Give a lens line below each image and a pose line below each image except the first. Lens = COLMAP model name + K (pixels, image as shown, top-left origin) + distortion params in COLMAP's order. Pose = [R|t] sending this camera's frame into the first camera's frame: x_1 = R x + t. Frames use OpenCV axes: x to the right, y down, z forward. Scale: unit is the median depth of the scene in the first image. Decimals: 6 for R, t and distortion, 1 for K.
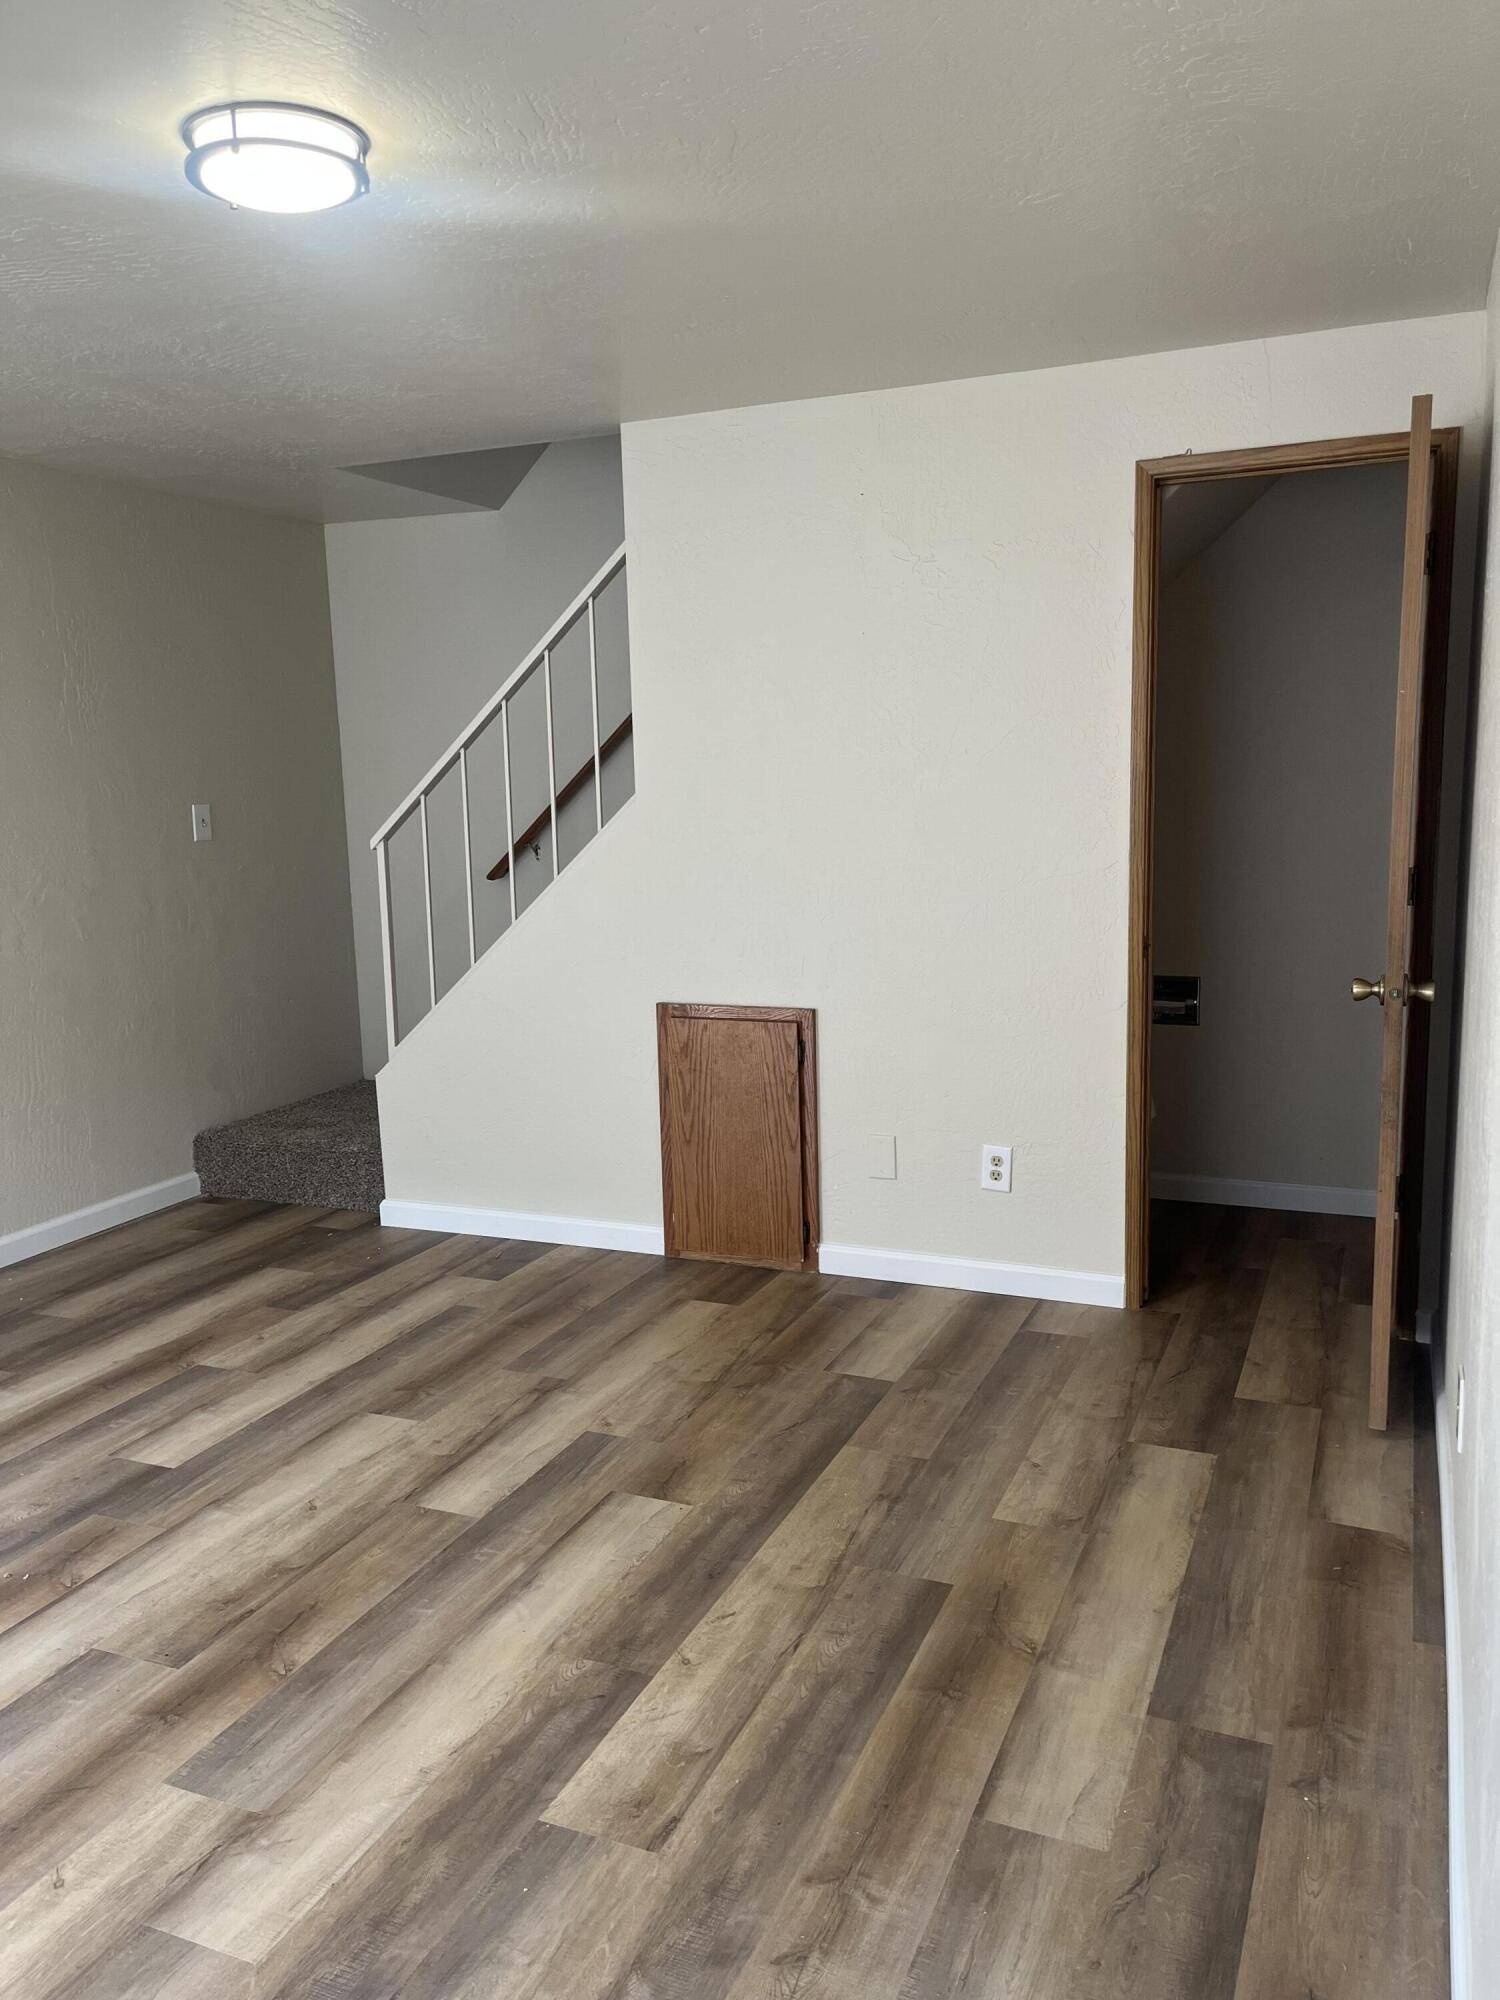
lens RADIAL K [[1518.0, 0, 768.9], [0, 1518.0, 1004.7], [0, 0, 1]] dist [0.063075, -0.081044]
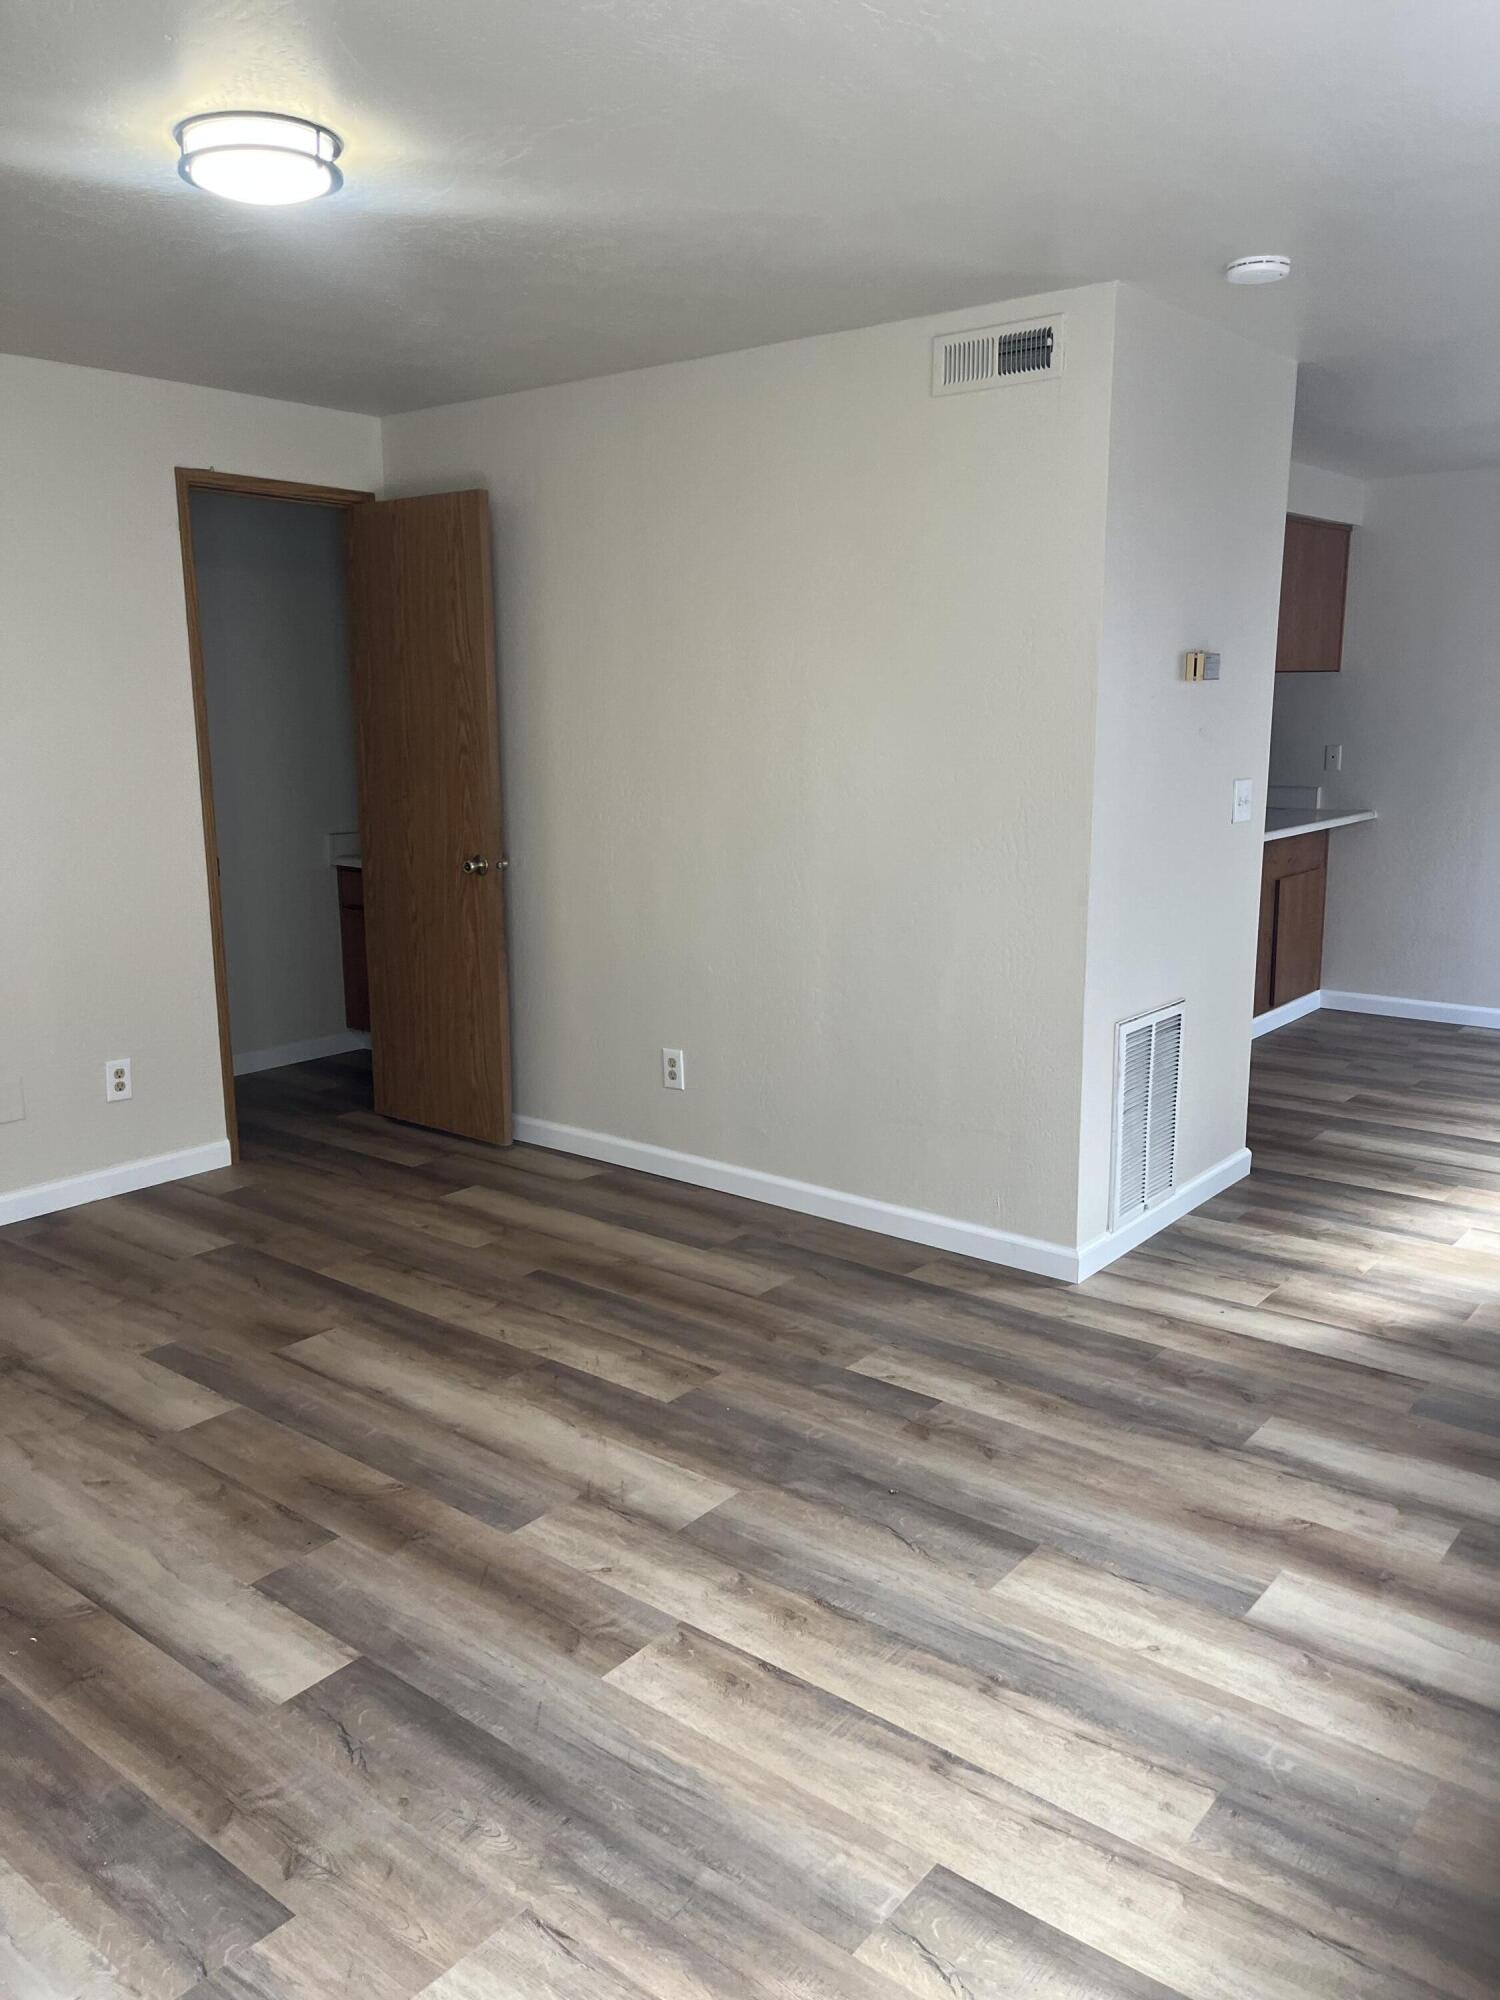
lens RADIAL K [[1518.0, 0, 760.2], [0, 1518.0, 1001.5], [0, 0, 1]] dist [0.063075, -0.081044]
pose [[0.275118, -0.161489, 0.947751, -1.010930], [0.148236, 0.981129, 0.124145, -0.024196], [-0.949914, 0.106337, 0.293865, 0.285383]]
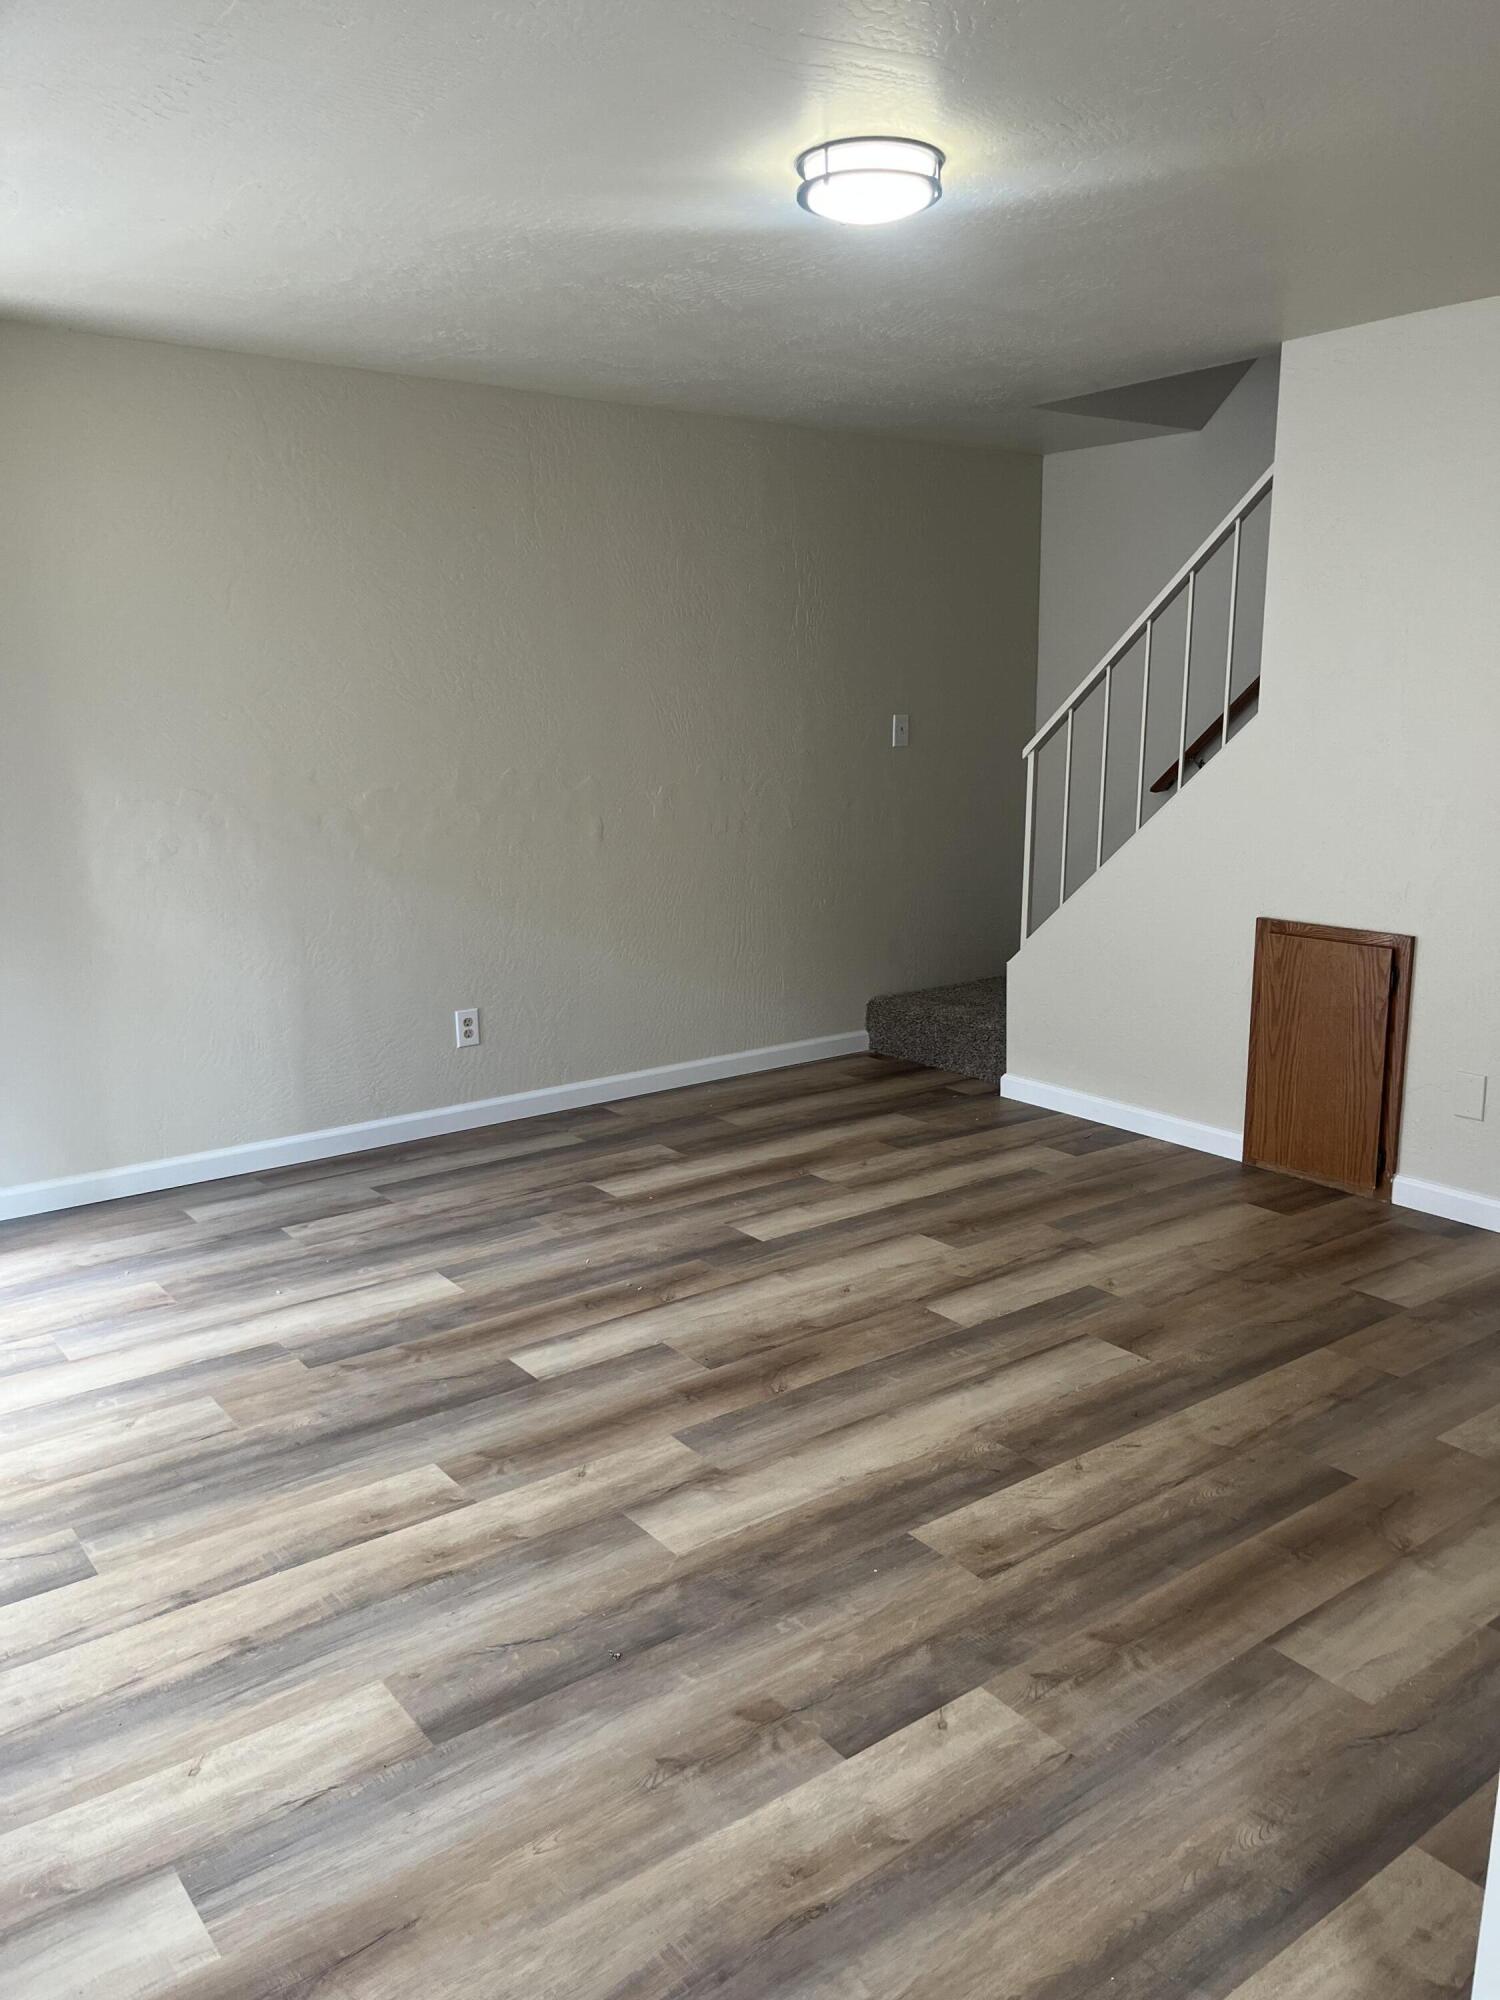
lens RADIAL K [[1518.0, 0, 767.2], [0, 1518.0, 1009.8], [0, 0, 1]] dist [0.063075, -0.081044]
pose [[0.867059, 0.118668, -0.483865, 0.205196], [-0.090918, 0.992598, 0.080515, 0.010984], [0.489838, -0.025819, 0.871431, -0.090113]]
